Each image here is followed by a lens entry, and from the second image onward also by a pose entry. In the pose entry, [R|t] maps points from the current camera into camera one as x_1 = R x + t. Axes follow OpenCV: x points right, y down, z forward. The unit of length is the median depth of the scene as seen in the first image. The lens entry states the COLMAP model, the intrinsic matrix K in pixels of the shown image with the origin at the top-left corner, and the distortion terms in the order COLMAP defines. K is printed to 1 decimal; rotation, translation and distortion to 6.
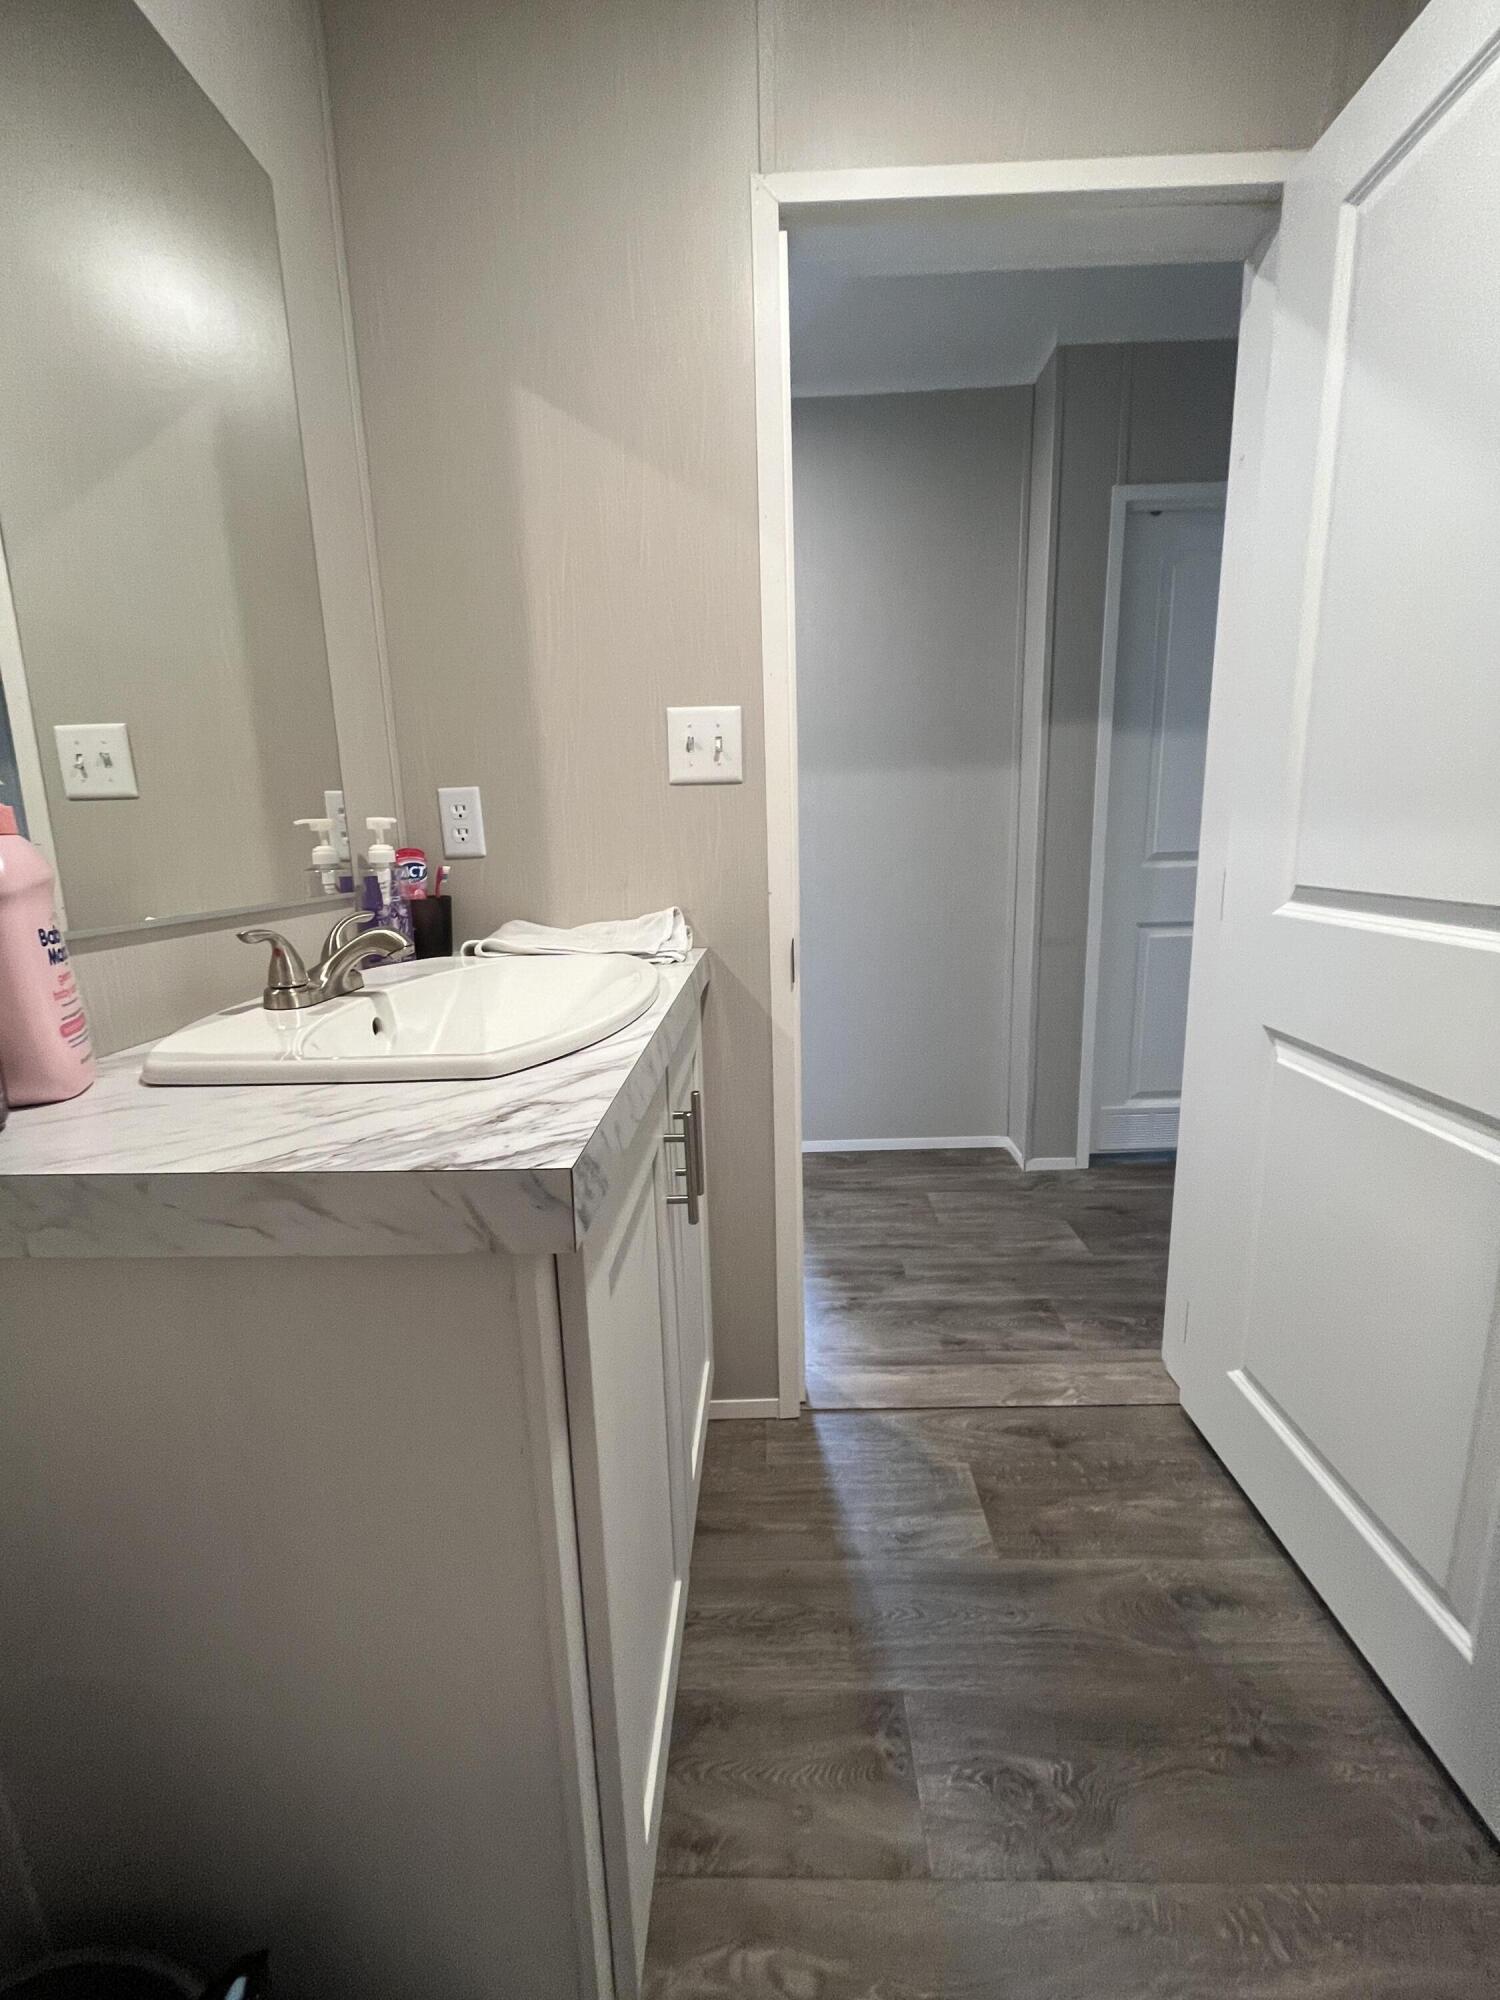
lens RADIAL K [[807.8, 0, 746.2], [0, 807.8, 986.0], [0, 0, 1]] dist [-0.000608, -0.000023]
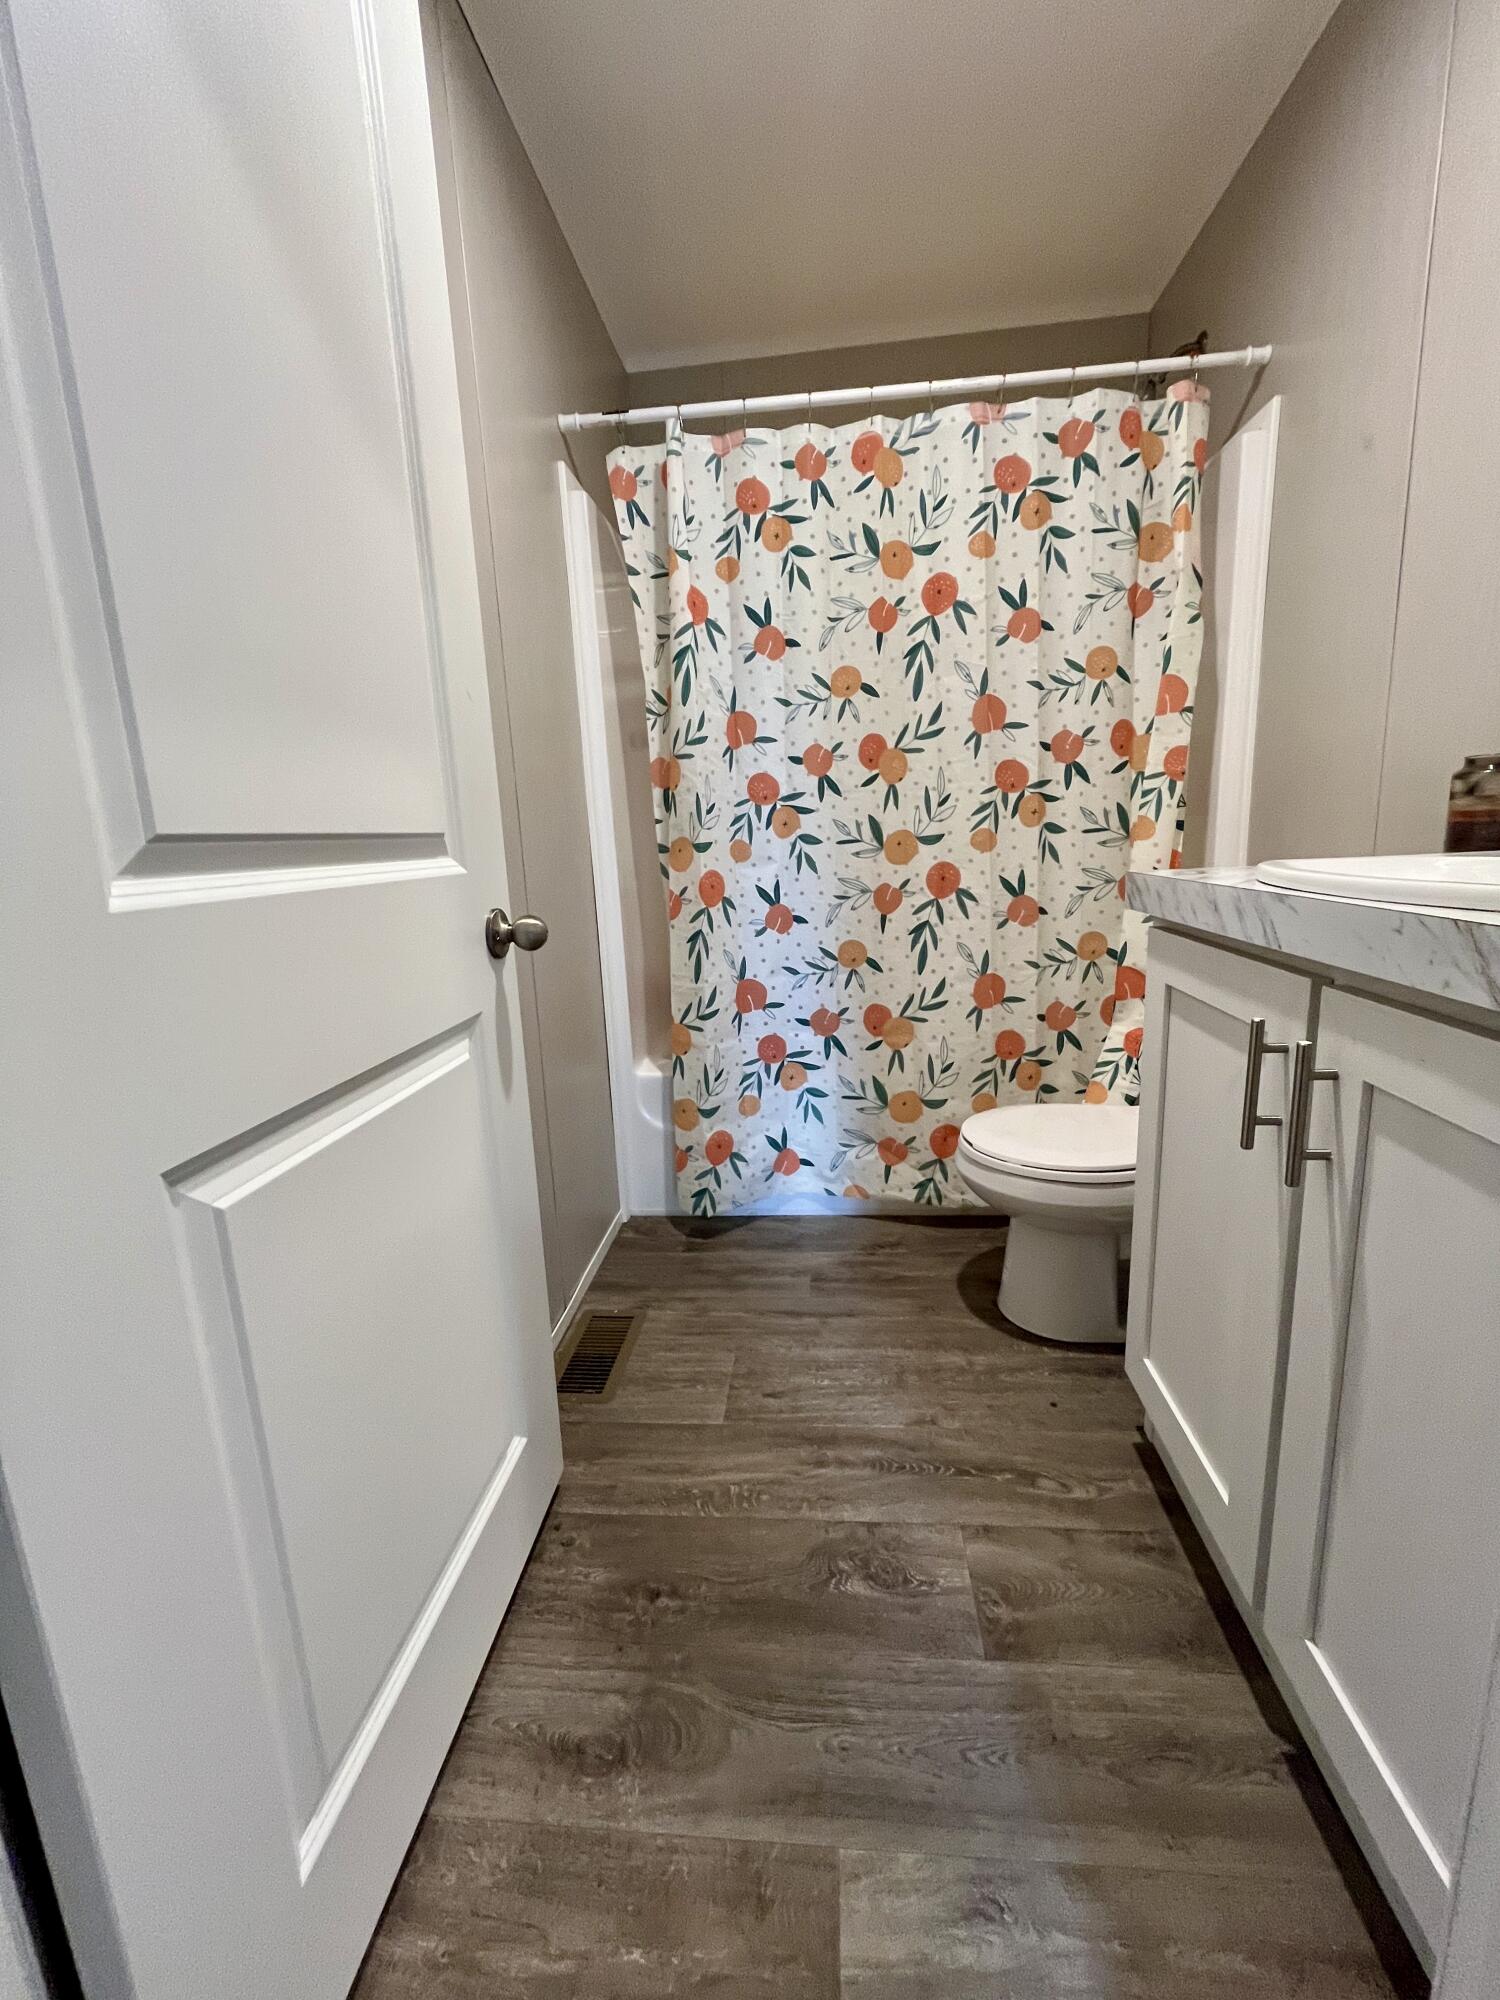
lens RADIAL K [[807.8, 0, 757.2], [0, 807.8, 1000.8], [0, 0, 1]] dist [-0.000608, -0.000023]
pose [[-0.995881, 0.054966, 0.072107, 0.351019], [0.078905, 0.917162, 0.390625, -0.207406], [-0.044663, 0.394705, -0.917722, 1.588329]]
